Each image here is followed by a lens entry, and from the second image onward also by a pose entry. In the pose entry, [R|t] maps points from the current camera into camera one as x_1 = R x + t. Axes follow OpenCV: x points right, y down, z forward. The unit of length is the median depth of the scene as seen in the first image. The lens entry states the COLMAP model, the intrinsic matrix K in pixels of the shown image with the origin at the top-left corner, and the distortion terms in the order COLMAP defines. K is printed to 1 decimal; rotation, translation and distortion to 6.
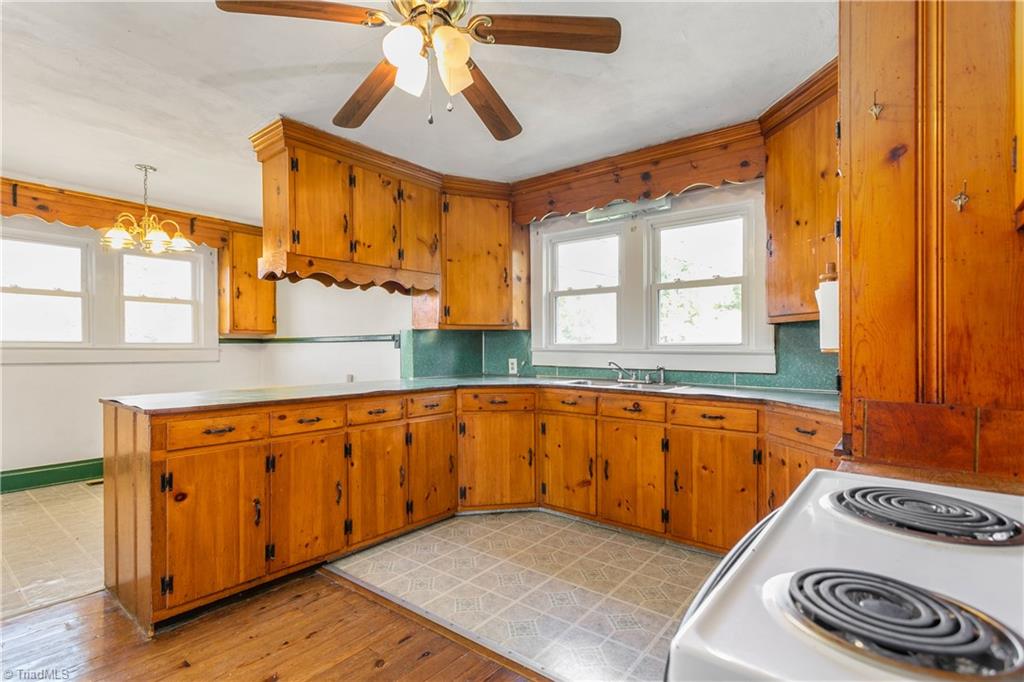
lens RADIAL K [[491.2, 0, 501.9], [0, 491.2, 350.5], [0, 0, 1]] dist [-0.003544, 0.004186]
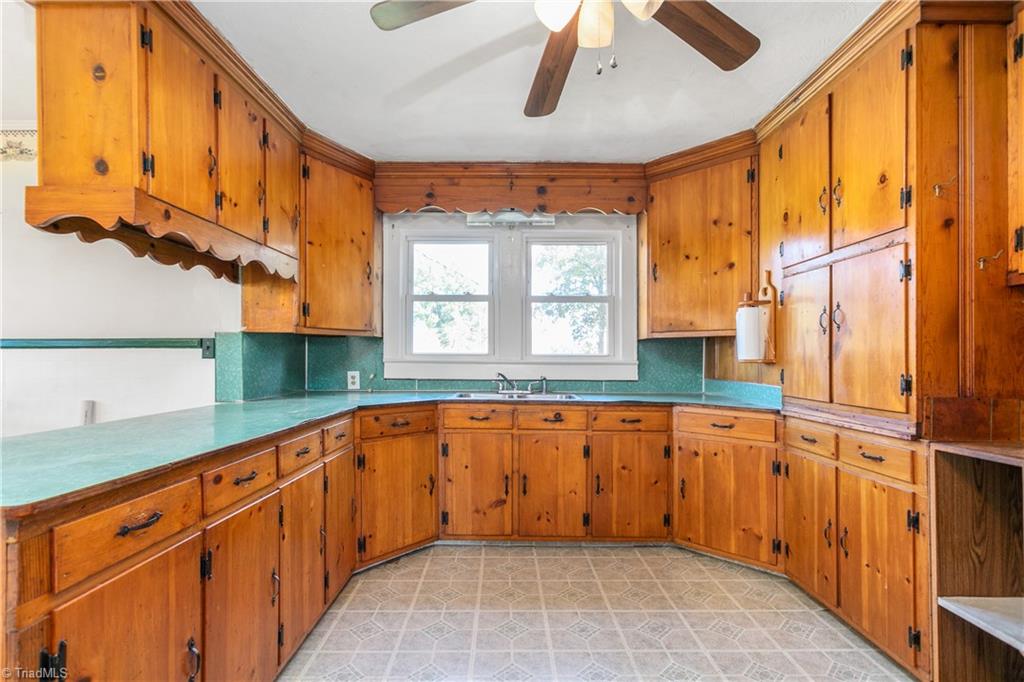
lens RADIAL K [[491.2, 0, 507.7], [0, 491.2, 356.9], [0, 0, 1]] dist [-0.003544, 0.004186]
pose [[0.778721, 0.004719, 0.627352, -0.416707], [0.000594, 0.999966, -0.008259, -0.000470], [-0.627370, 0.006804, 0.778692, 0.265242]]
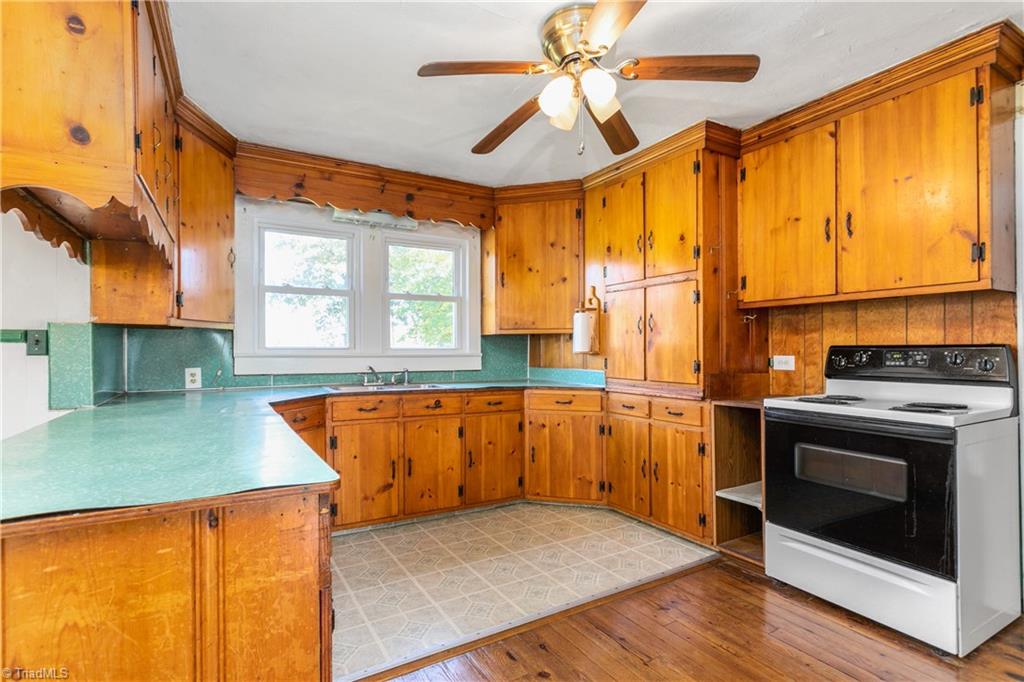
lens RADIAL K [[491.2, 0, 509.3], [0, 491.2, 349.6], [0, 0, 1]] dist [-0.003544, 0.004186]
pose [[0.364767, -0.000472, 0.931099, -0.689087], [0.009228, 0.999953, -0.003108, -0.005322], [-0.931053, 0.009726, 0.364754, 0.407487]]
